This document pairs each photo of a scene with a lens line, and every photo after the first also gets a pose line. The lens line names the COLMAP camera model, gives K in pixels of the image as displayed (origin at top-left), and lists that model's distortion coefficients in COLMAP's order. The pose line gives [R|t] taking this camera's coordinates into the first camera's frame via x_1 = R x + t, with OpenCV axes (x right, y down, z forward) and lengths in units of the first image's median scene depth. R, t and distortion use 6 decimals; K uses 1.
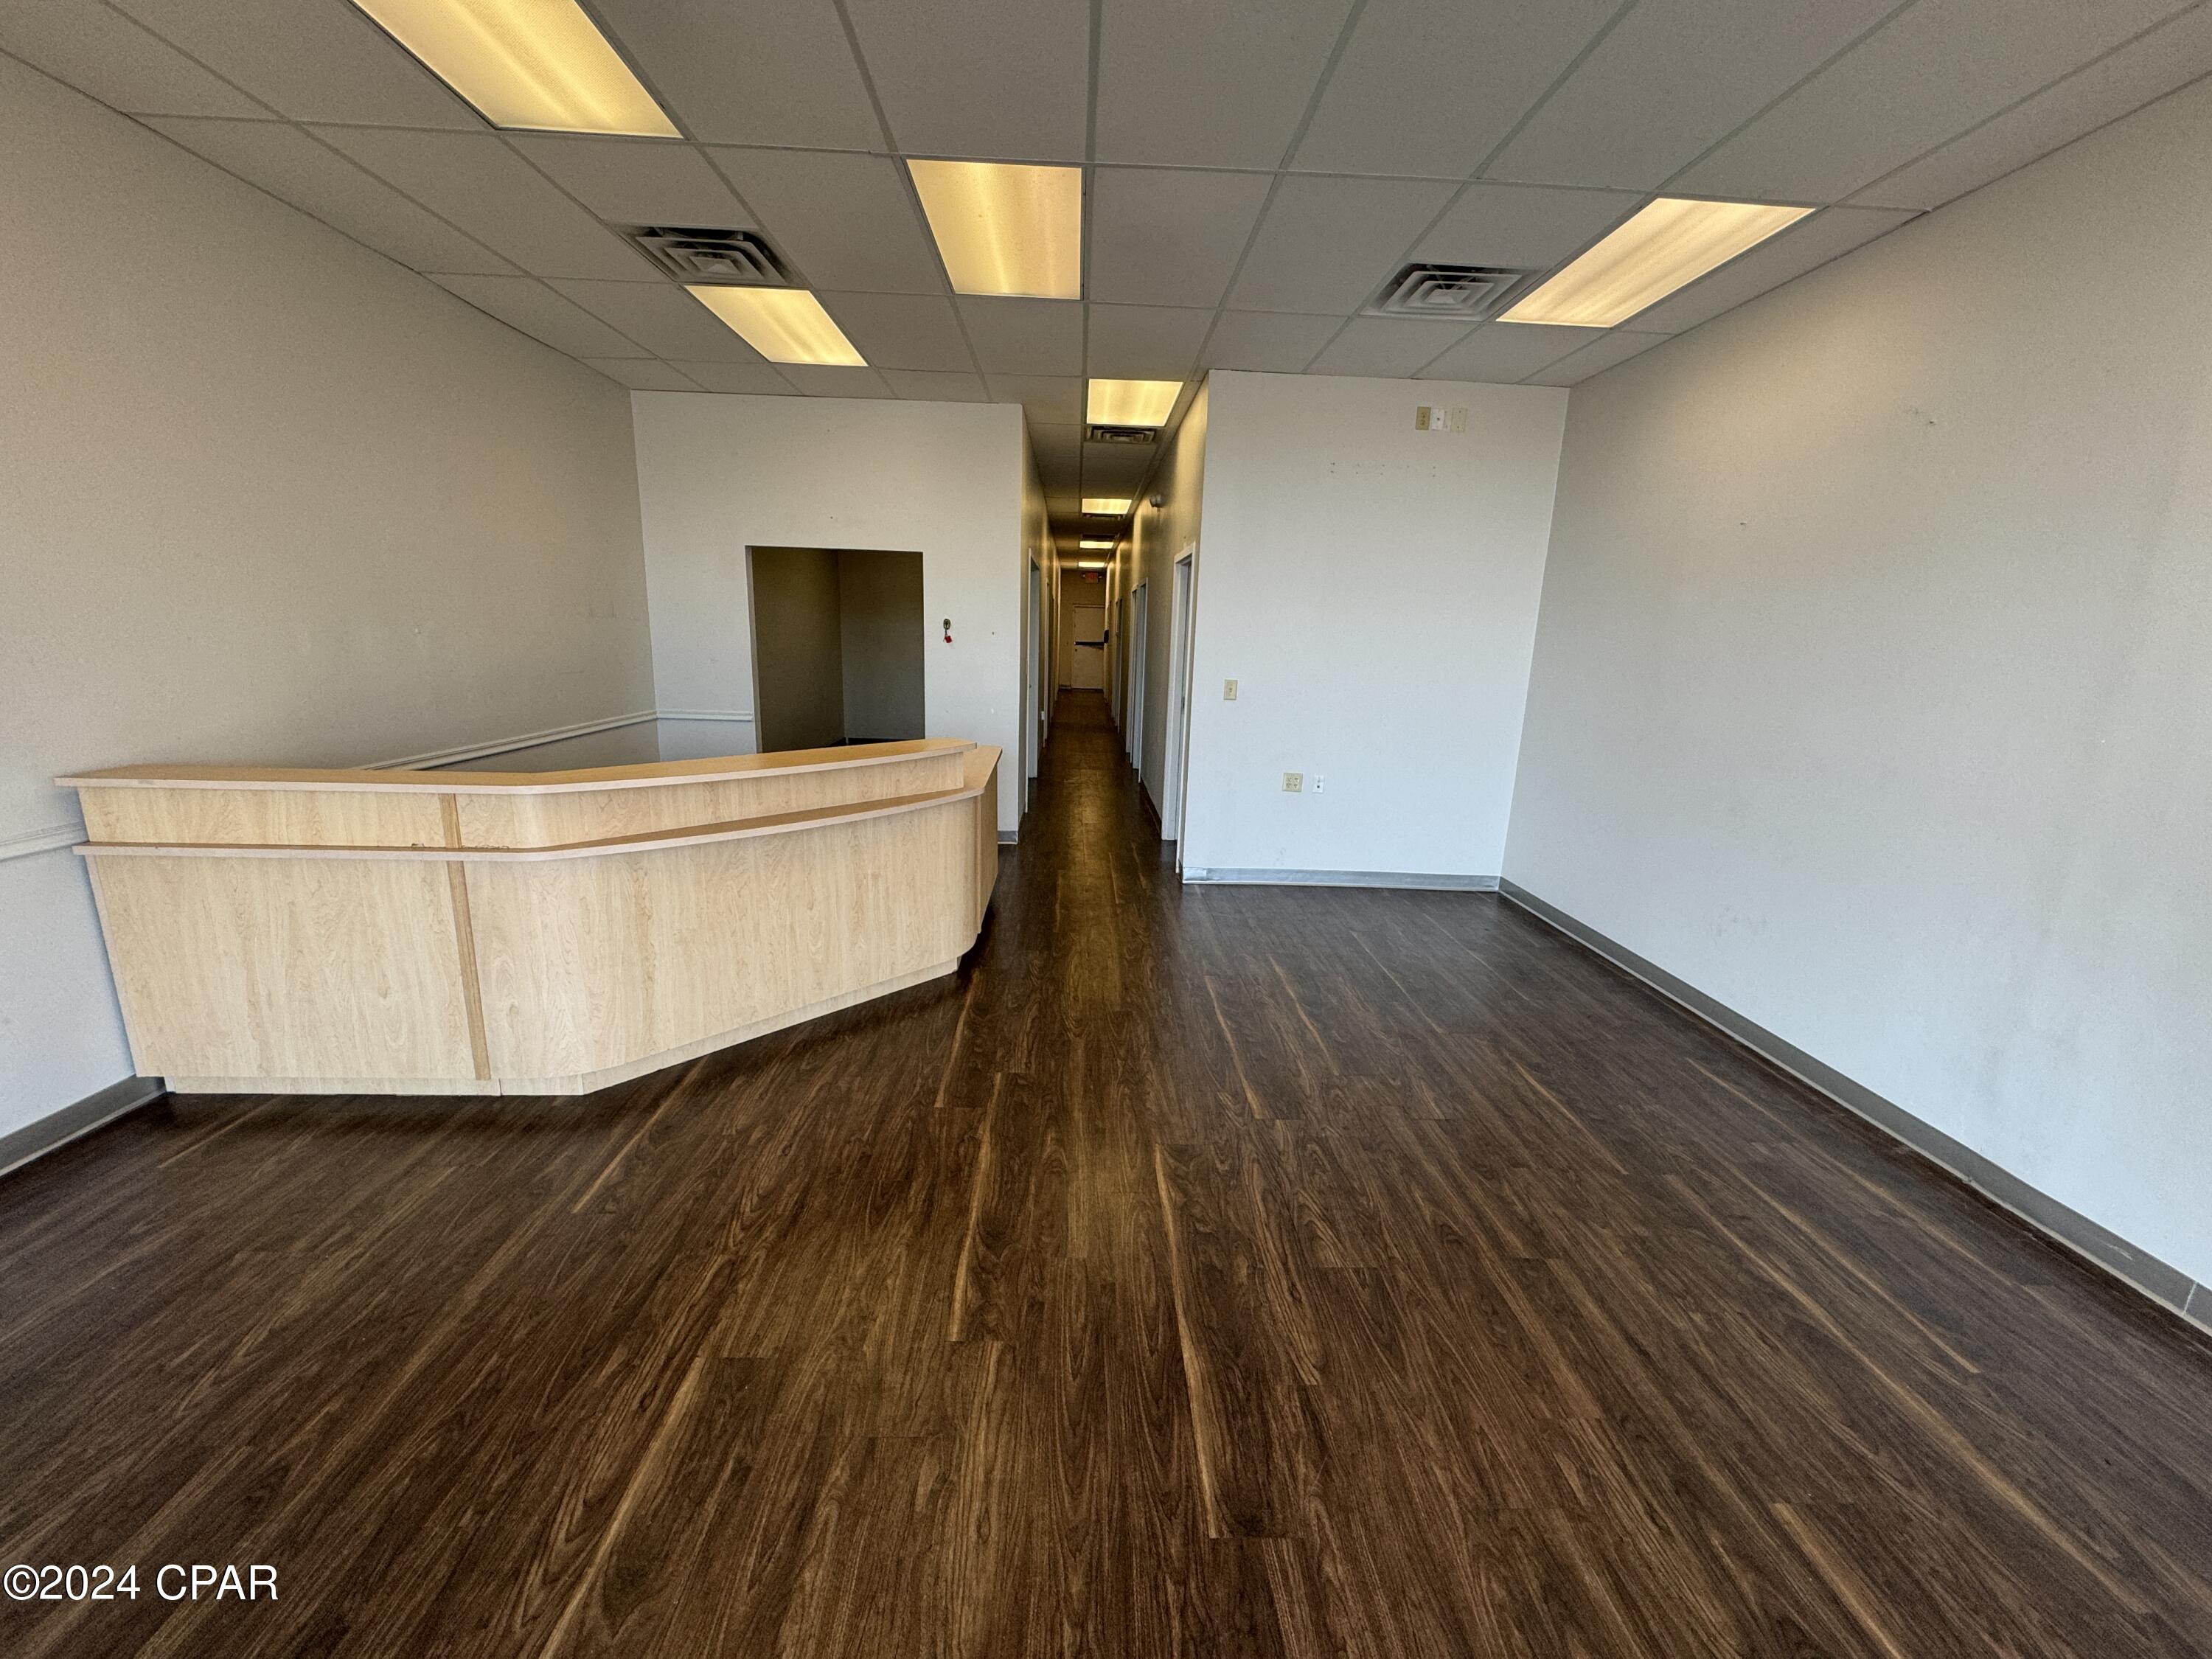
lens RADIAL K [[874.4, 0, 1106.0], [0, 874.4, 829.5], [0, 0, 1]] dist [-0.001889, 0.000414]
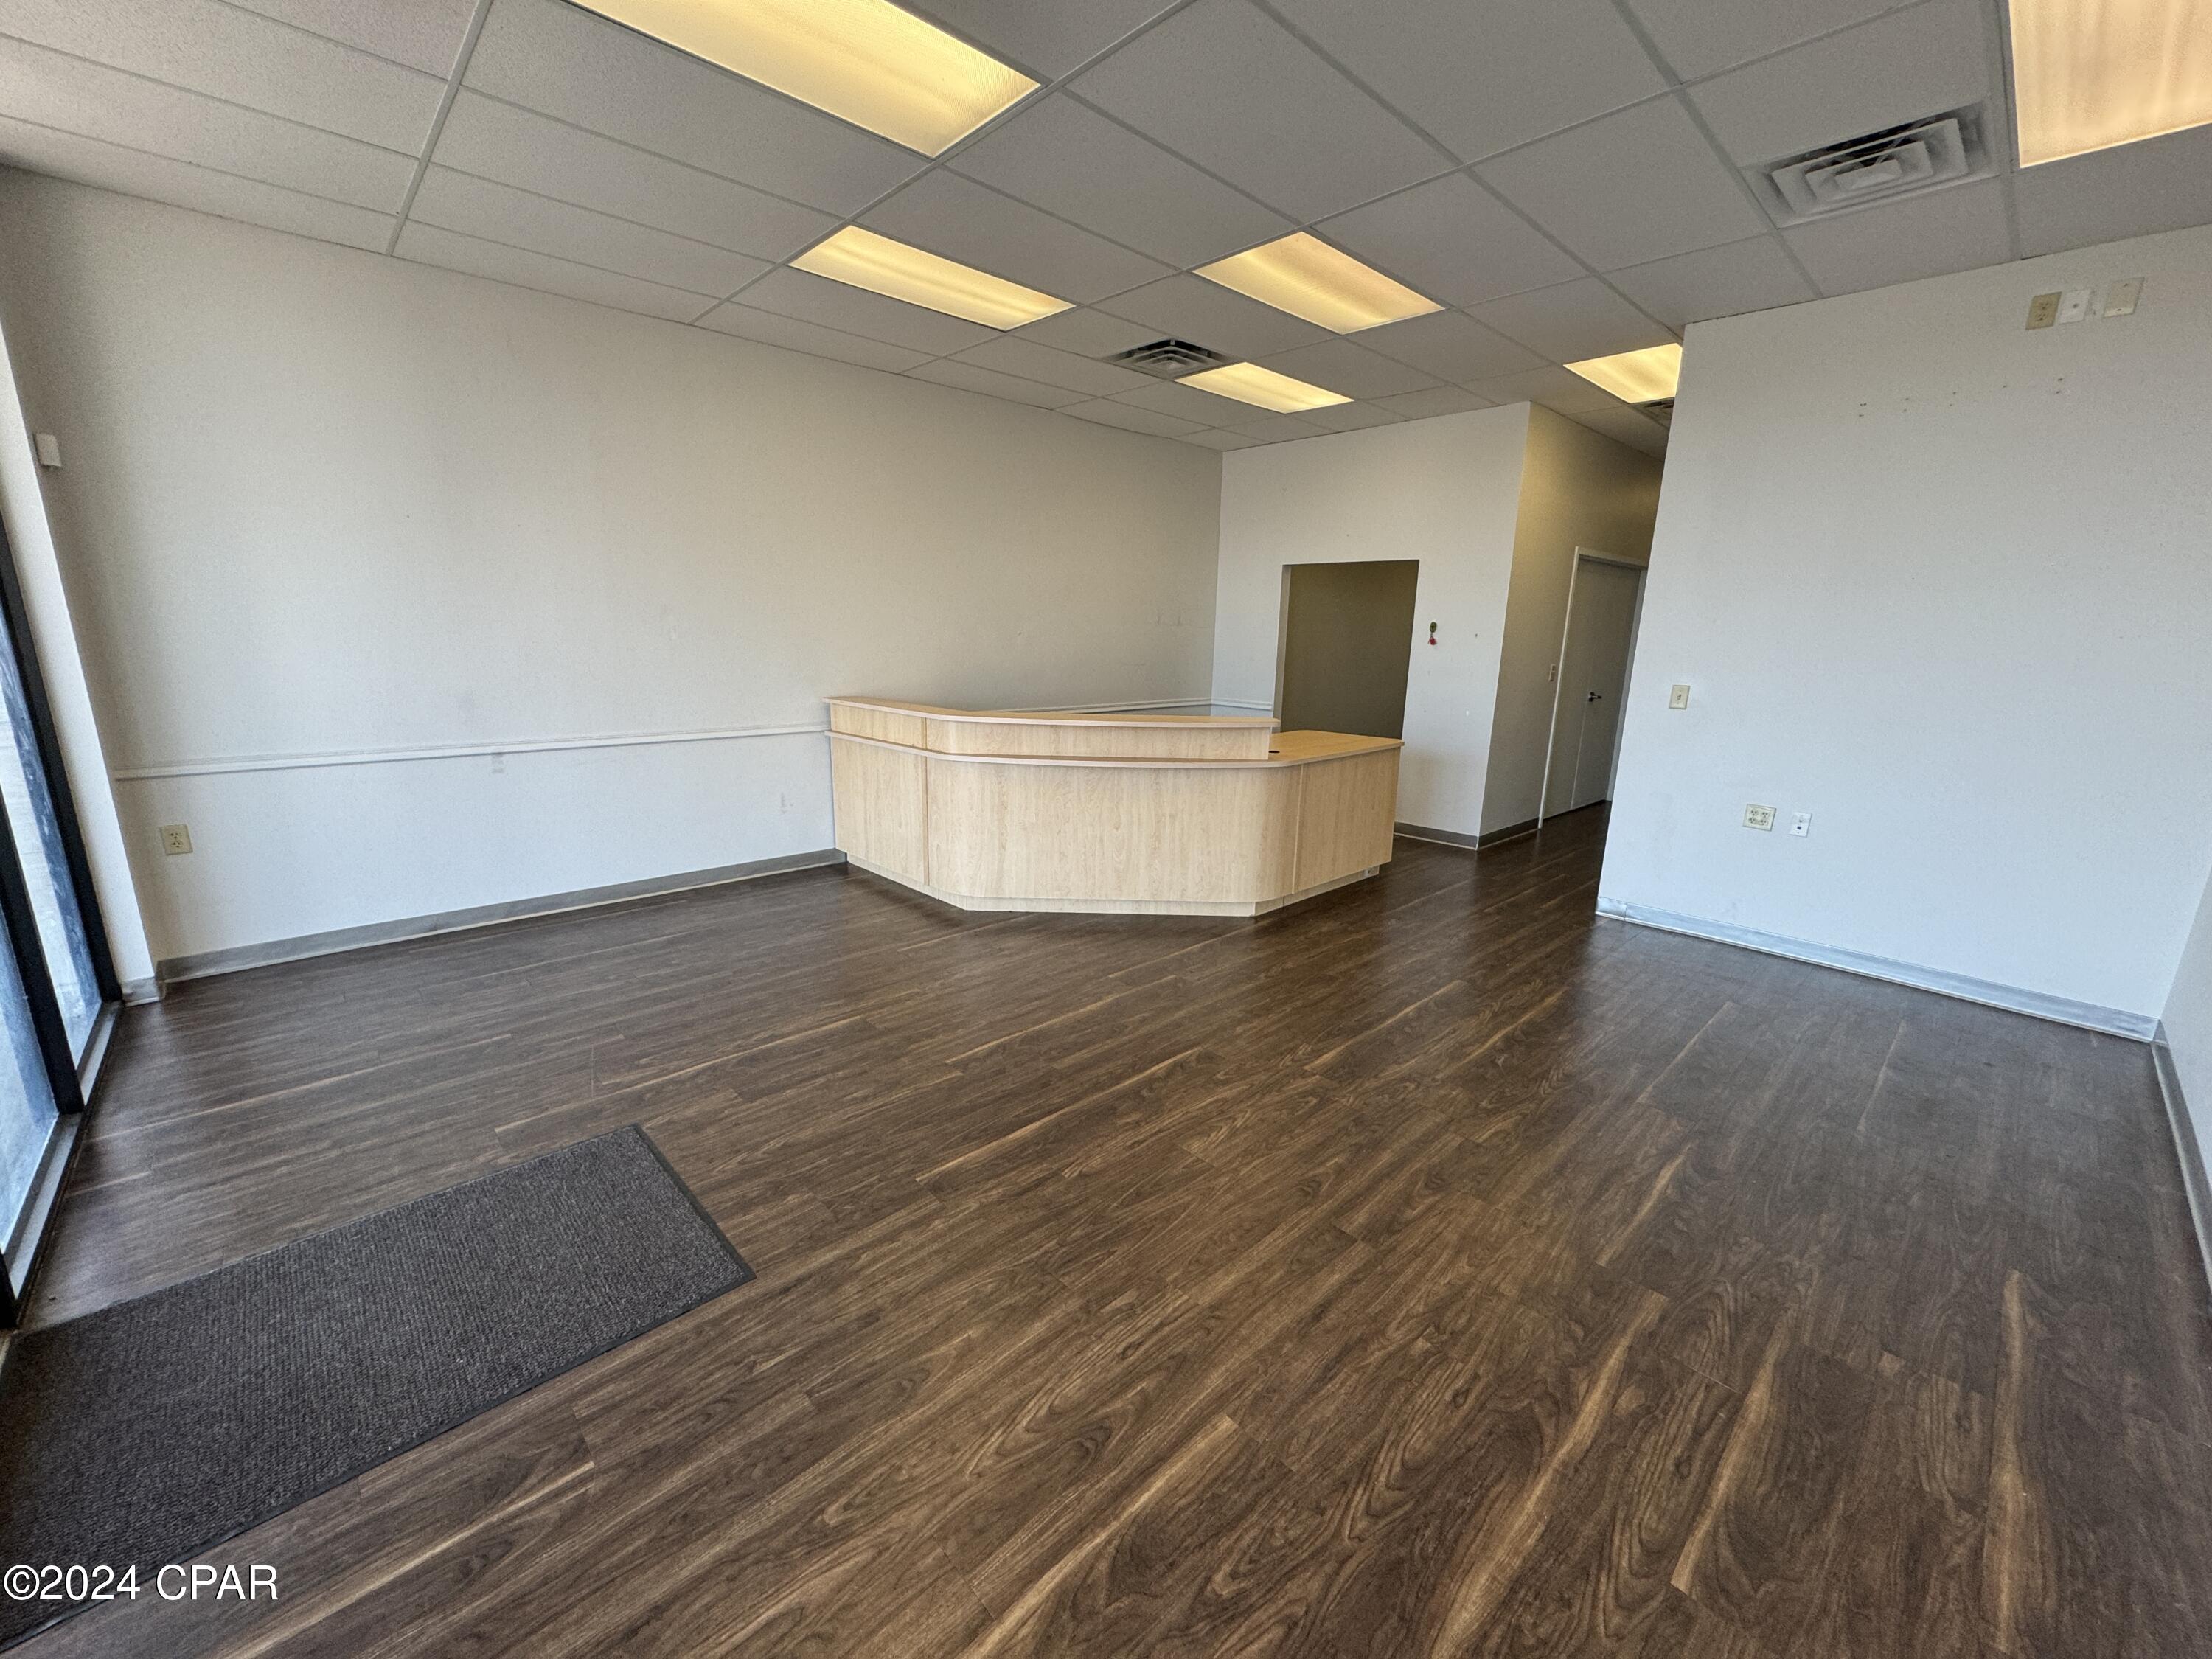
lens RADIAL K [[874.4, 0, 1106.0], [0, 874.4, 829.5], [0, 0, 1]] dist [-0.001889, 0.000414]
pose [[0.664739, 0.151814, -0.731488, 0.780625], [-0.166338, 0.984633, 0.053192, 0.025252], [0.728322, 0.086316, 0.679777, 0.067095]]
